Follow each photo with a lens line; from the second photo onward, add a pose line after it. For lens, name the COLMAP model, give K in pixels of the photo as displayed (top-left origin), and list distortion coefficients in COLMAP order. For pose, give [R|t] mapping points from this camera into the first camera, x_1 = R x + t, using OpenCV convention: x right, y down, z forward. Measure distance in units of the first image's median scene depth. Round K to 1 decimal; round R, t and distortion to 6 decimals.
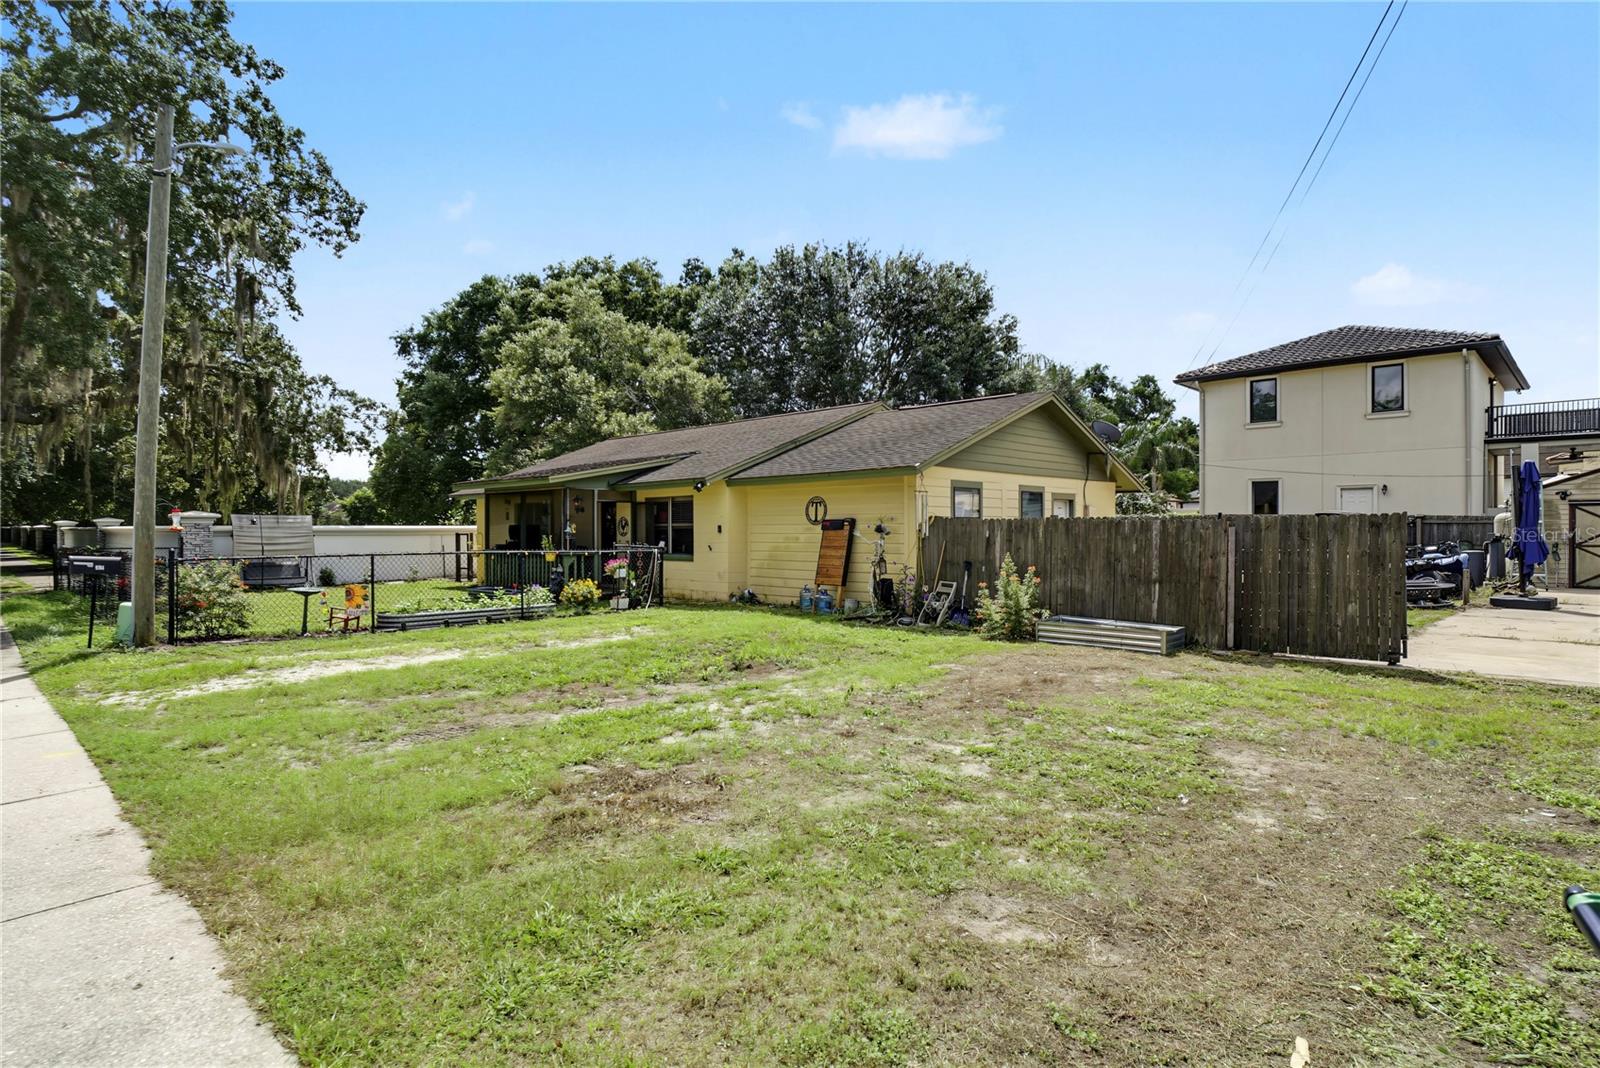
lens RADIAL K [[834.1, 0, 800.0], [0, 834.1, 534.0], [0, 0, 1]] dist [0.001009, 0.000004]
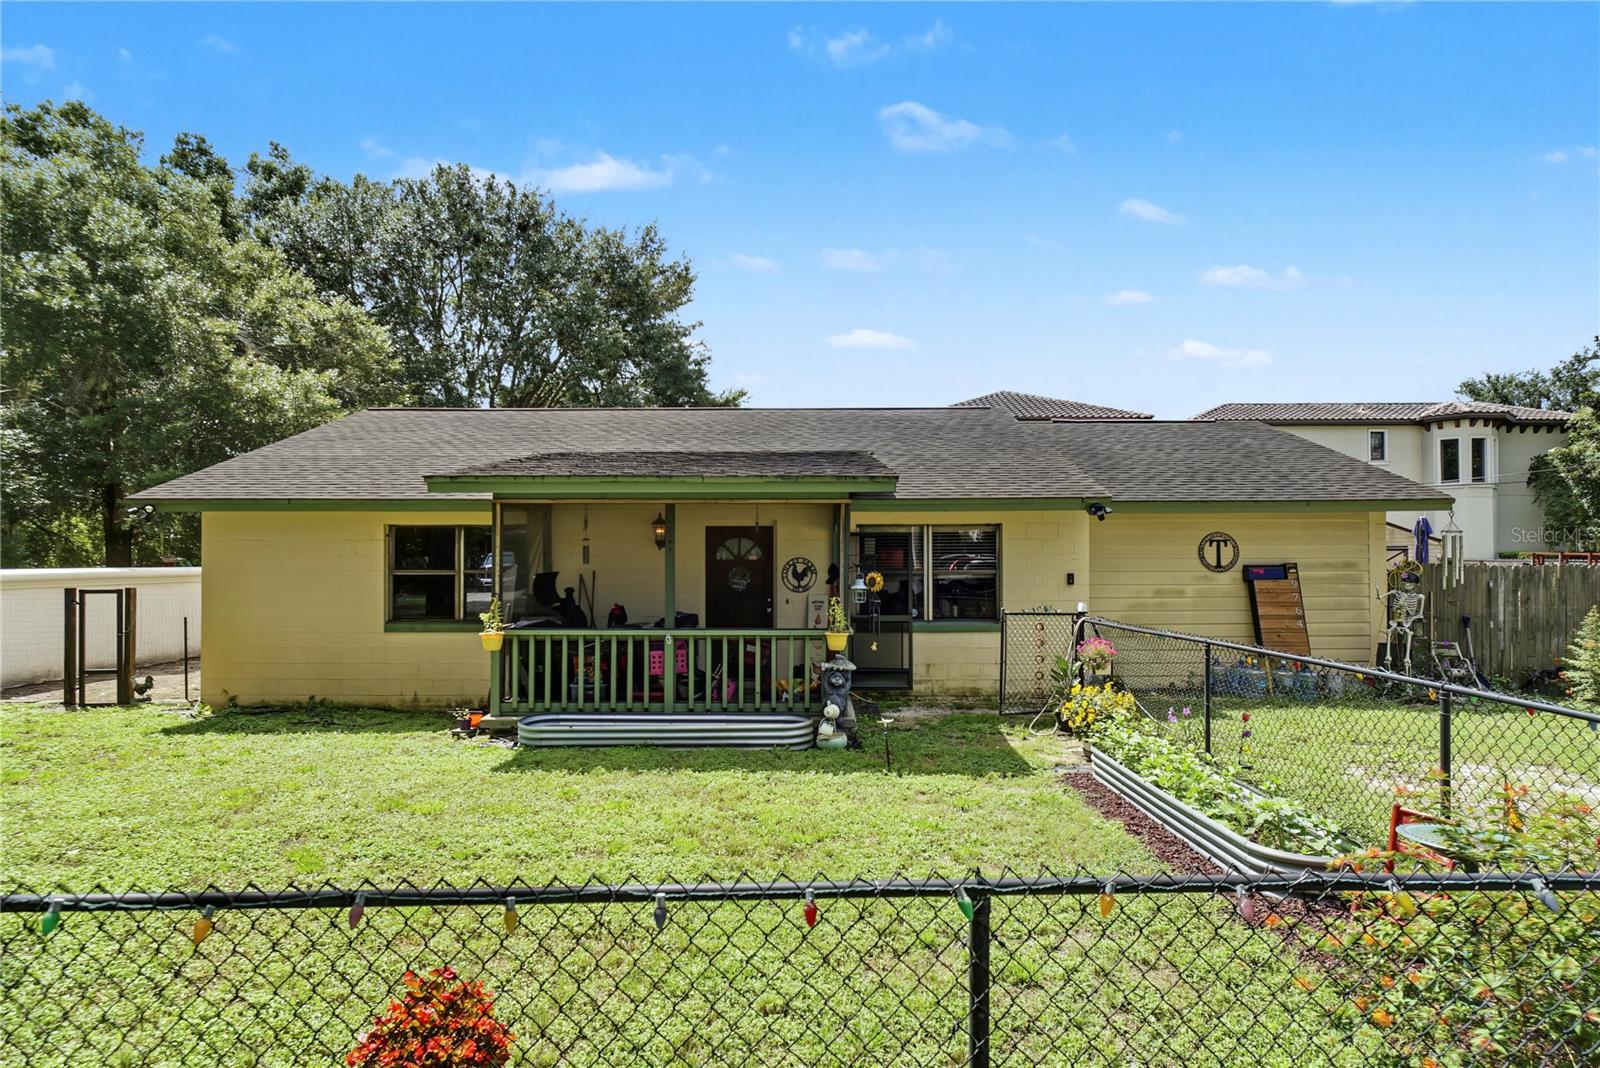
lens RADIAL K [[815.2, 0, 806.8], [0, 815.2, 556.2], [0, 0, 1]] dist [0.001723, 0.000065]
pose [[0.715948, -0.001068, 0.698153, -0.340219], [0.004953, 0.999981, -0.003550, -0.011307], [-0.698136, 0.006000, 0.715940, 0.355392]]
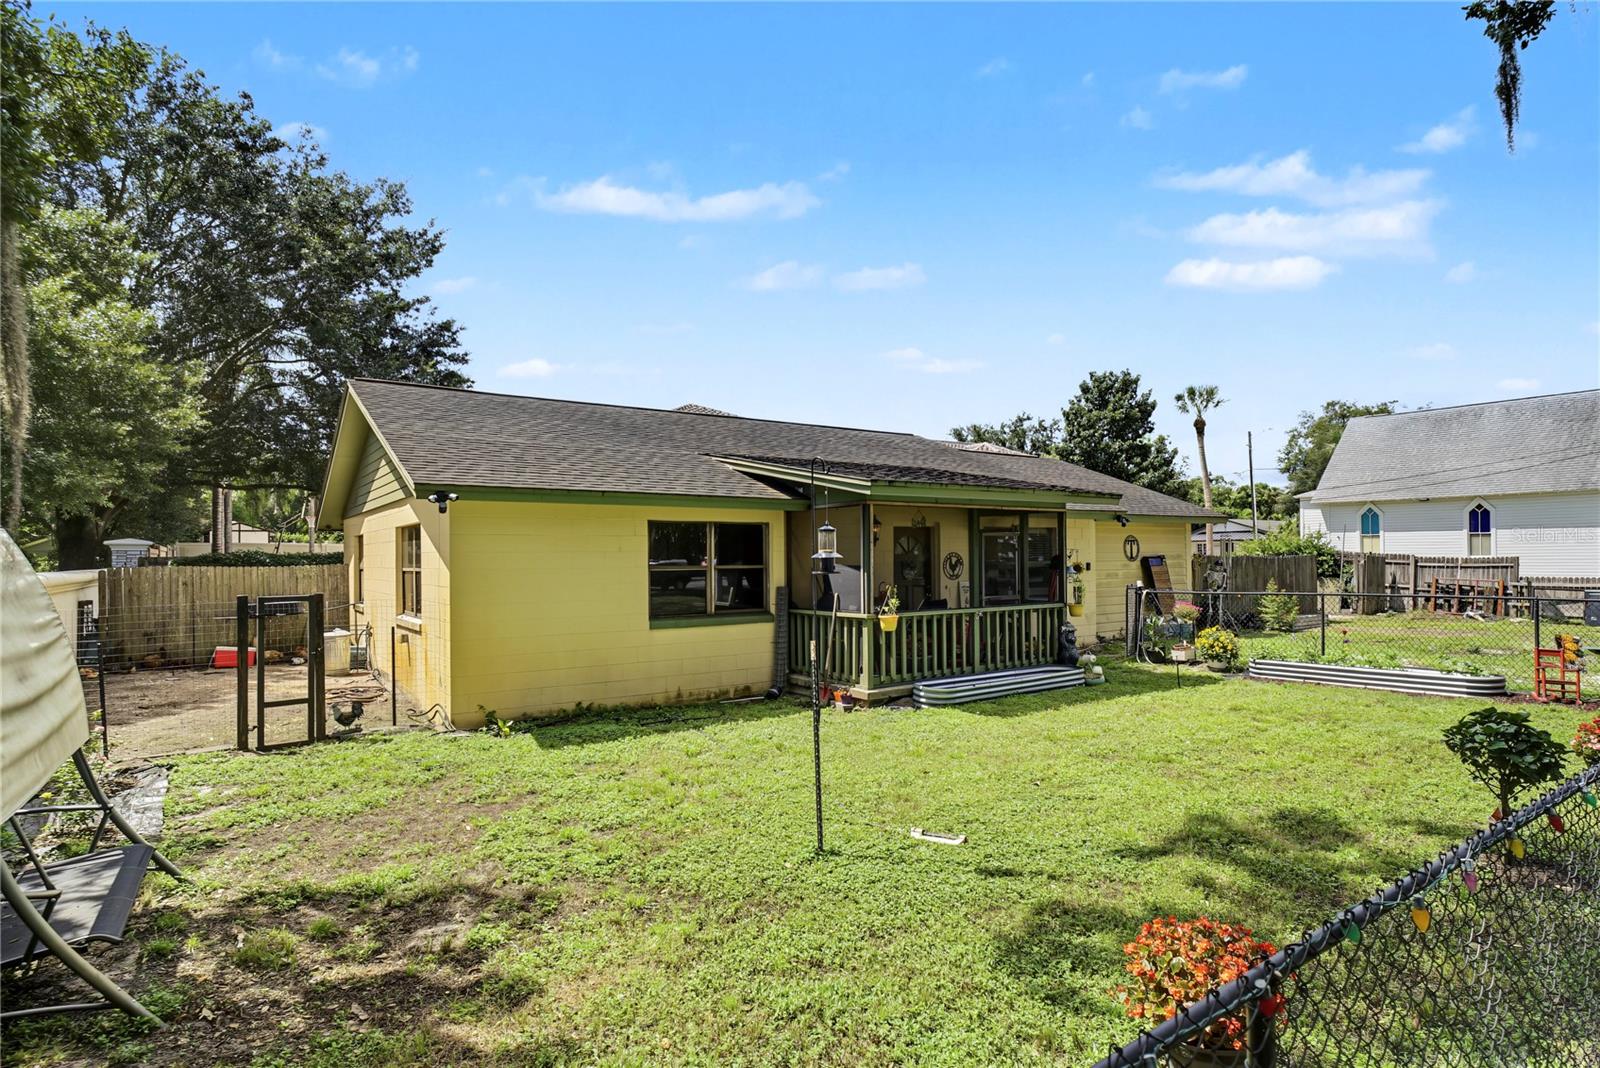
lens RADIAL K [[815.2, 0, 806.8], [0, 815.2, 556.2], [0, 0, 1]] dist [0.001723, 0.000065]
pose [[0.193790, -0.001495, 0.981042, -0.526073], [0.012734, 0.999918, -0.000991, -0.010481], [-0.980960, 0.012685, 0.193794, 0.574922]]
